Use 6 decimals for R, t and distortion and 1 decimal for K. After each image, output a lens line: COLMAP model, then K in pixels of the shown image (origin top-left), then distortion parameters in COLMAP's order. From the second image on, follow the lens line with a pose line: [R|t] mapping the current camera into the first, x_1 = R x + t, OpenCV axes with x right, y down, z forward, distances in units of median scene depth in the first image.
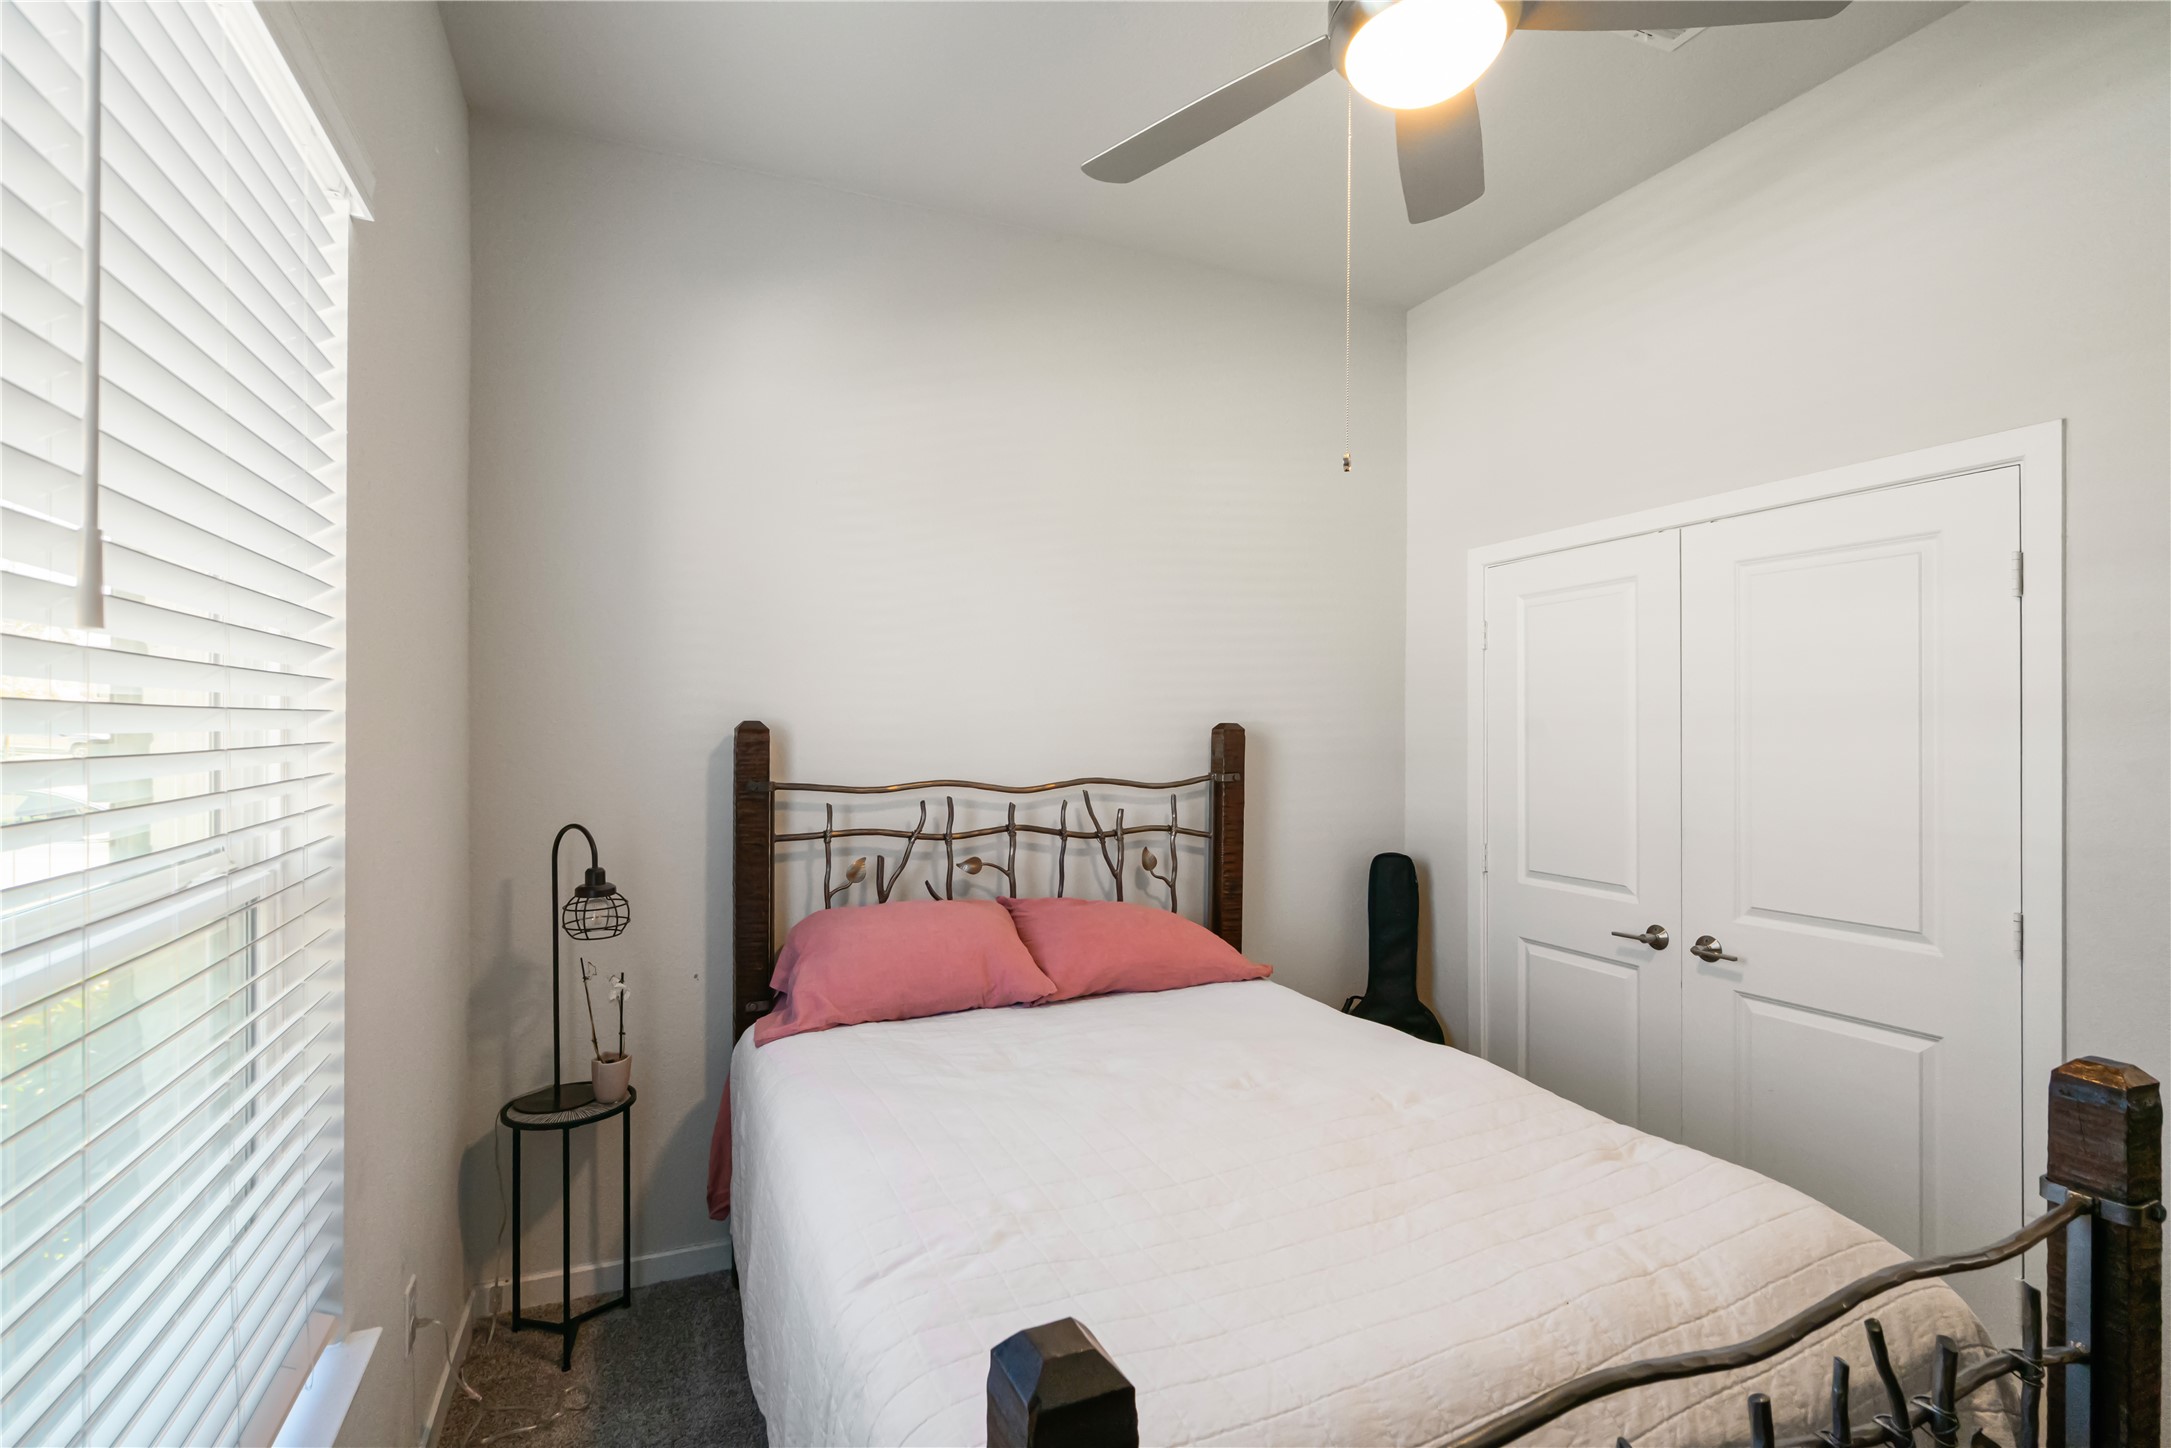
lens RADIAL K [[1003.3, 0, 1096.2], [0, 1003.3, 731.8], [0, 0, 1]] dist [-0.007537, -0.000101]
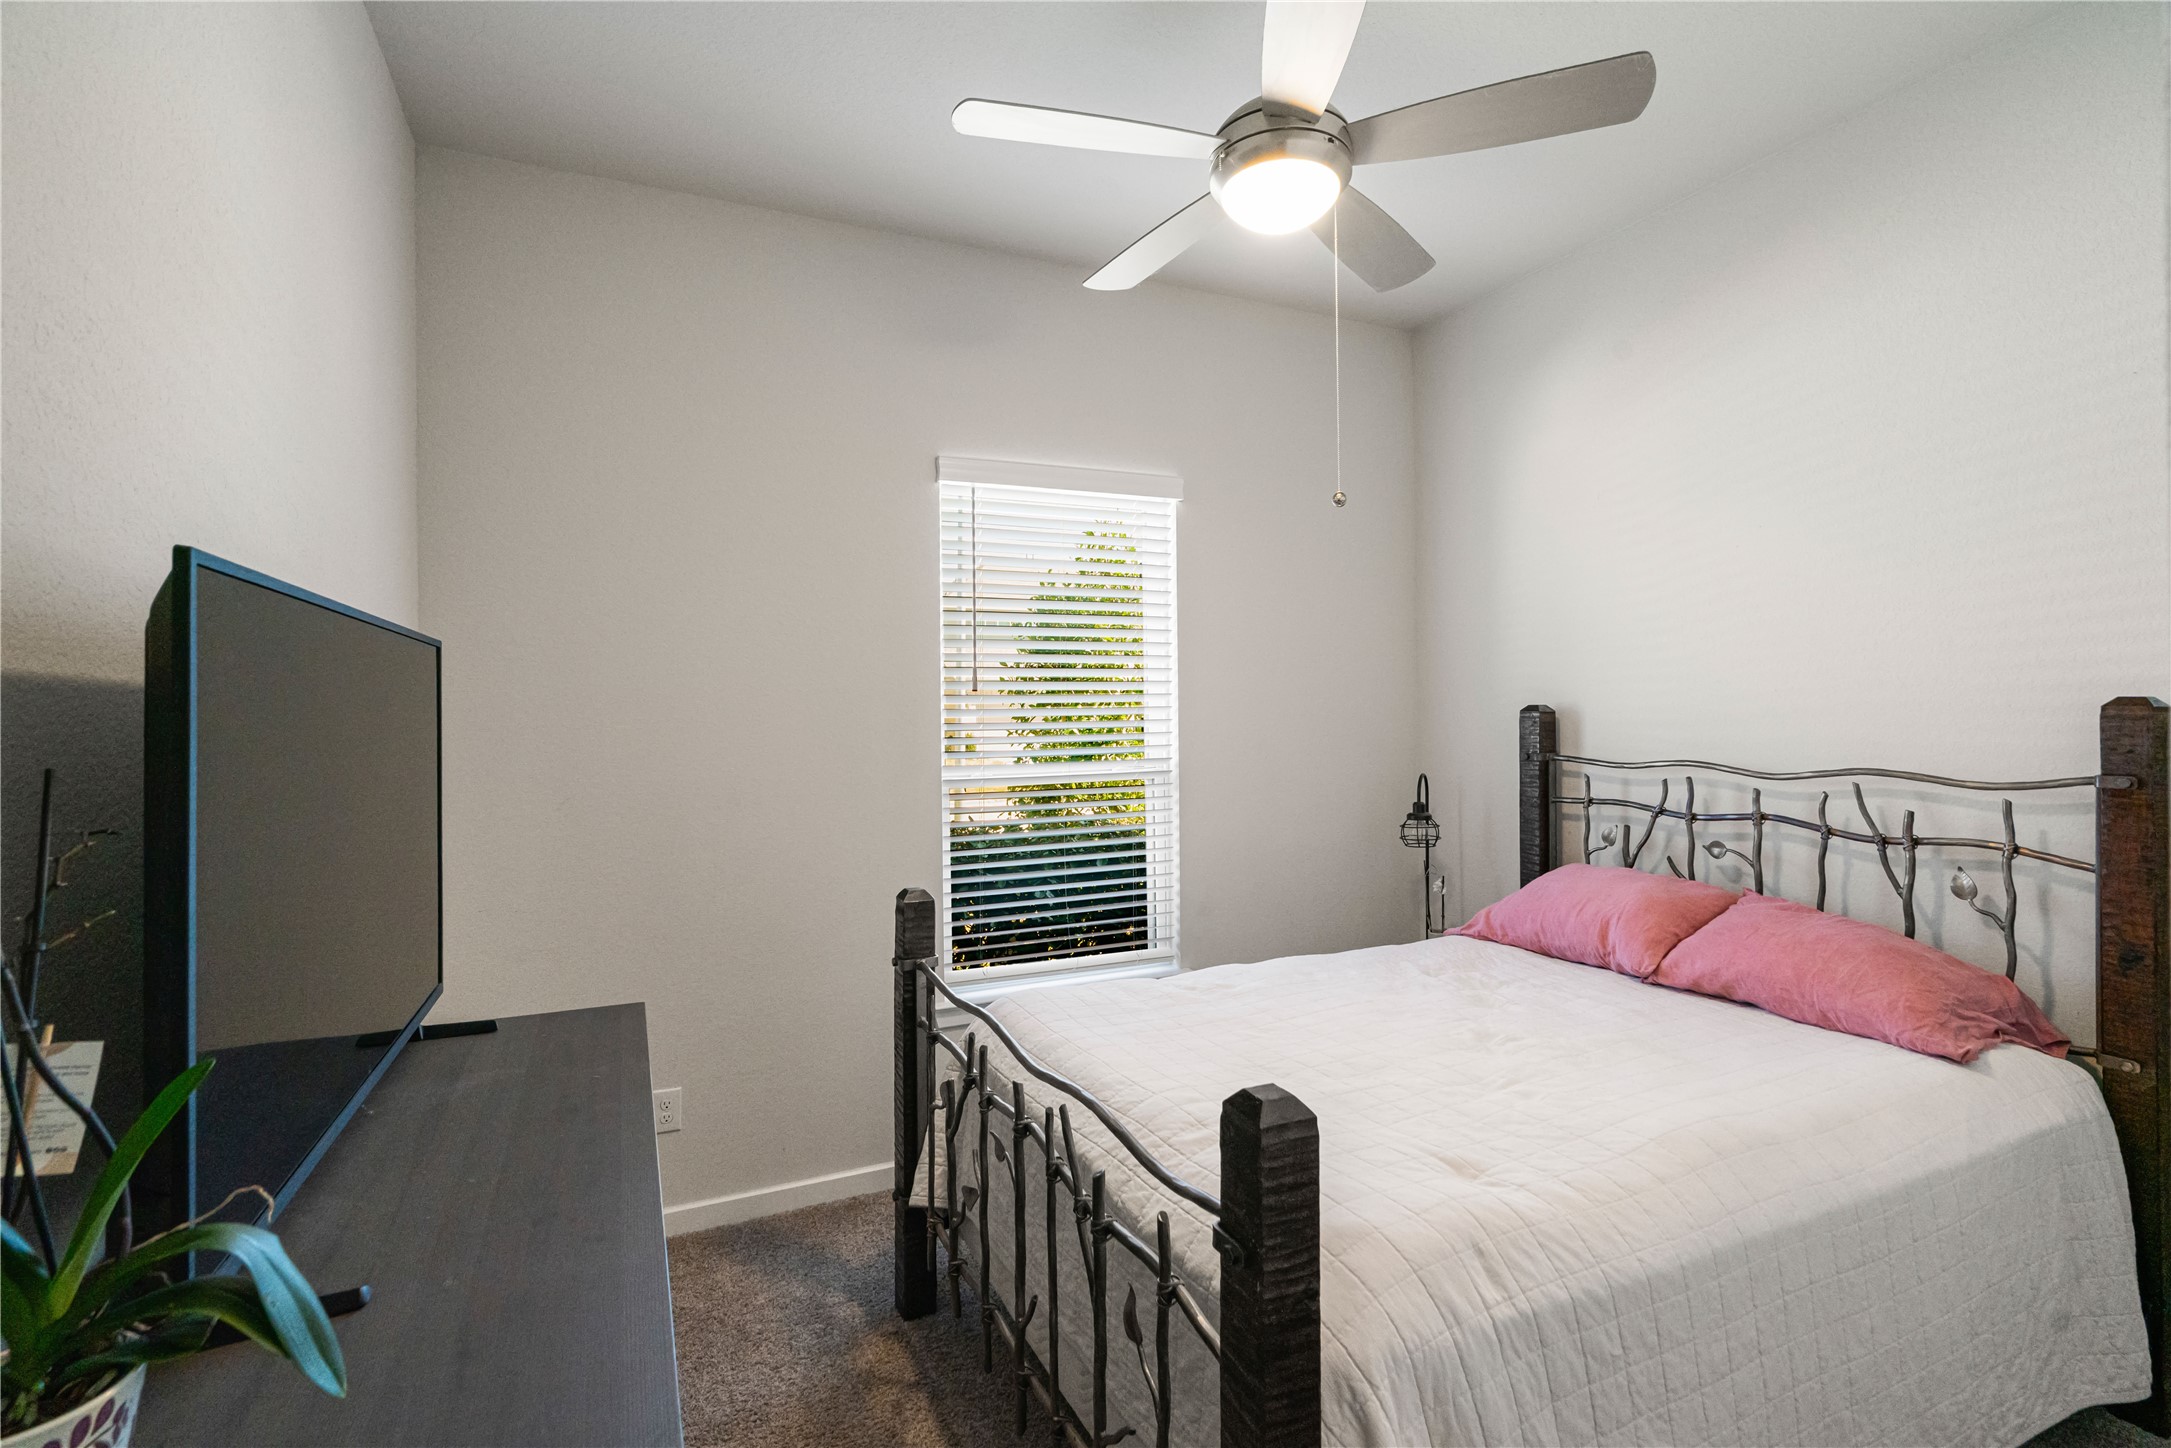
lens RADIAL K [[1003.3, 0, 1092.4], [0, 1003.3, 716.4], [0, 0, 1]] dist [-0.007537, -0.000101]
pose [[0.017255, -0.000370, -0.999851, 0.832366], [0.005684, 0.999984, -0.000272, 0.000589], [0.999835, -0.005678, 0.017257, 0.371478]]
